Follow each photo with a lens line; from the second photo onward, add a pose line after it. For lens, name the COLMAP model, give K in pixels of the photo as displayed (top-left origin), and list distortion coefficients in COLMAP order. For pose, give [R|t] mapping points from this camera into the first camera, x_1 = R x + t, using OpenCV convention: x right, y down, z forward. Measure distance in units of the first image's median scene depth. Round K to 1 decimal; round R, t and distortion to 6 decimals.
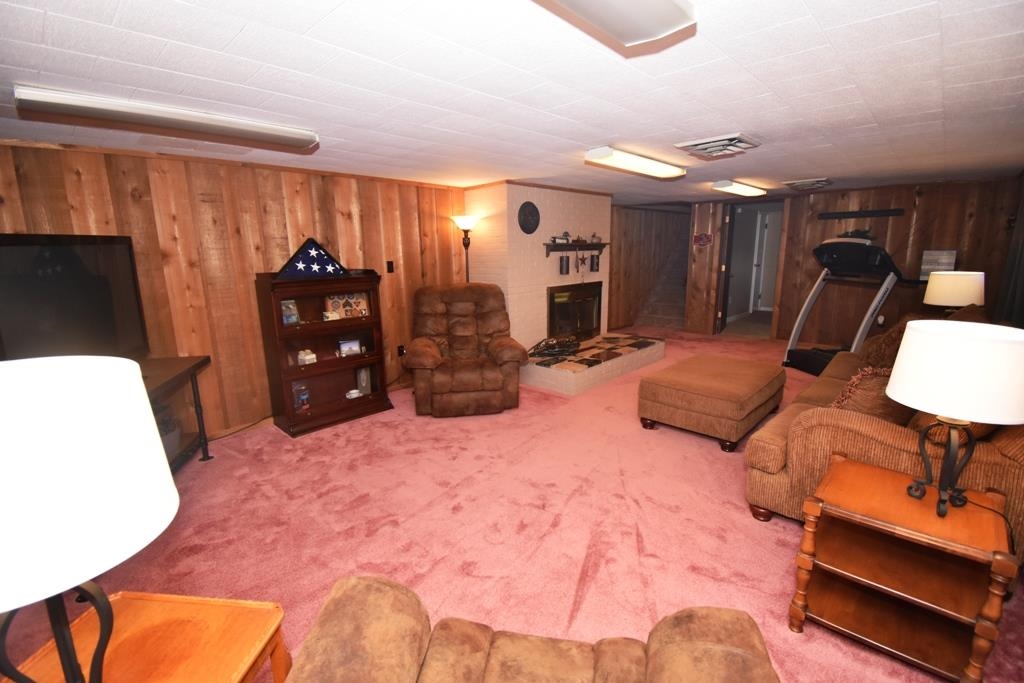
lens RADIAL K [[453.7, 0, 512.0], [0, 453.7, 341.5], [0, 0, 1]] dist [0.025113, -0.027077]
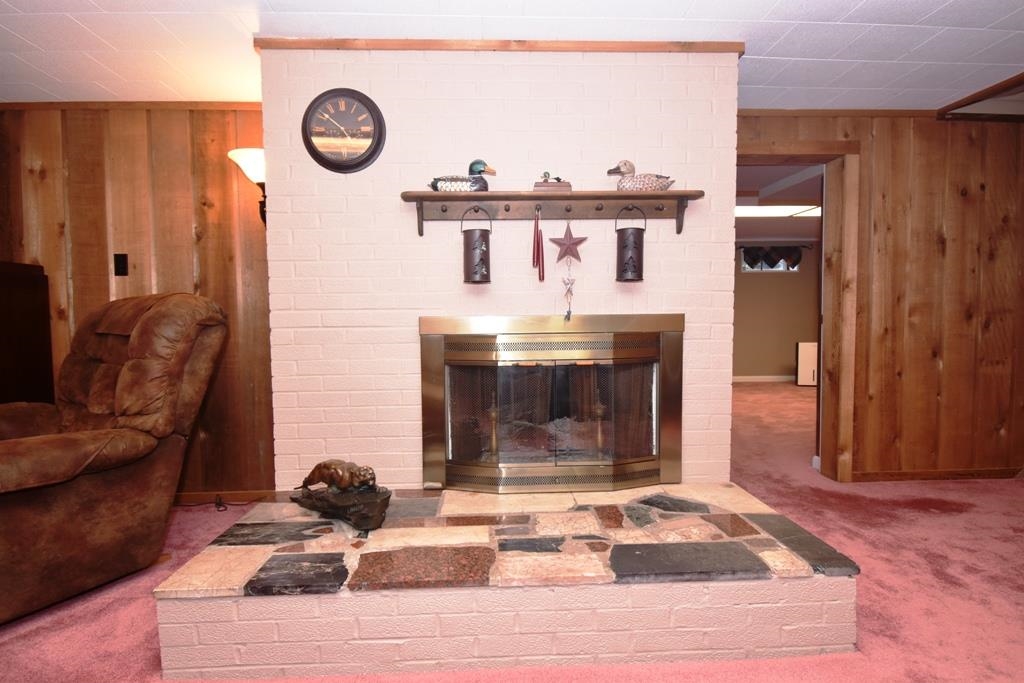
lens RADIAL K [[563.9, 0, 512.0], [0, 563.9, 341.5], [0, 0, 1]] dist [0.005685, 0.000338]
pose [[0.716627, 0.046113, -0.695930, 0.441604], [-0.142455, 0.986454, -0.081328, -0.074959], [0.682753, 0.157421, 0.713489, 0.732795]]
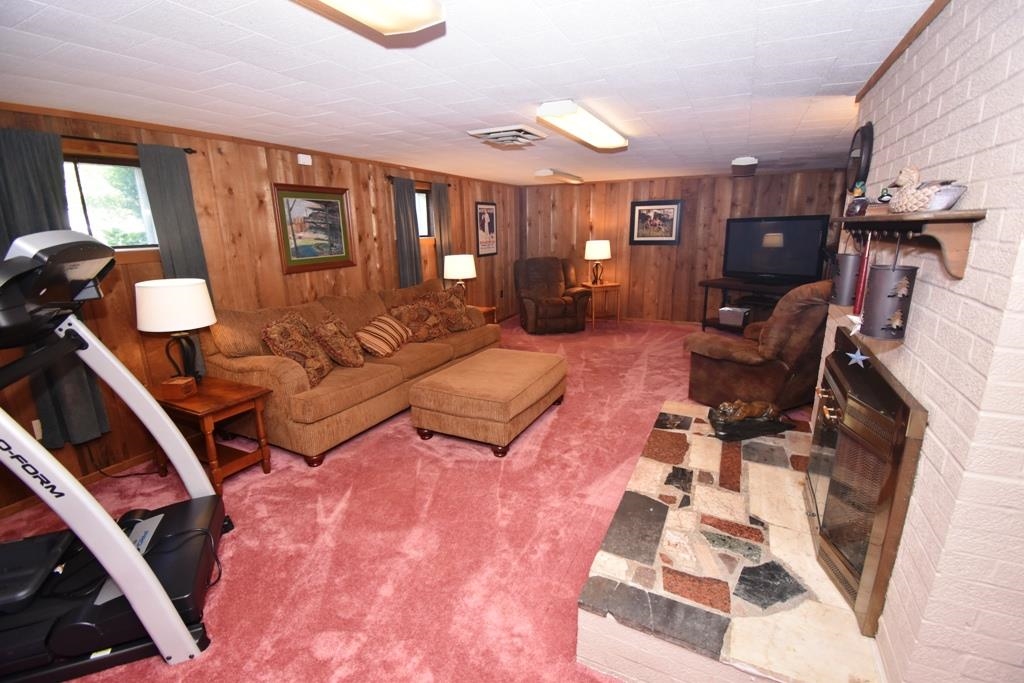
lens RADIAL K [[453.7, 0, 512.0], [0, 453.7, 341.5], [0, 0, 1]] dist [0.025113, -0.027077]
pose [[-0.957139, 0.097680, -0.272661, 0.469691], [-0.030781, 0.901773, 0.431112, -0.272545], [0.287990, 0.421027, -0.860115, 1.263870]]
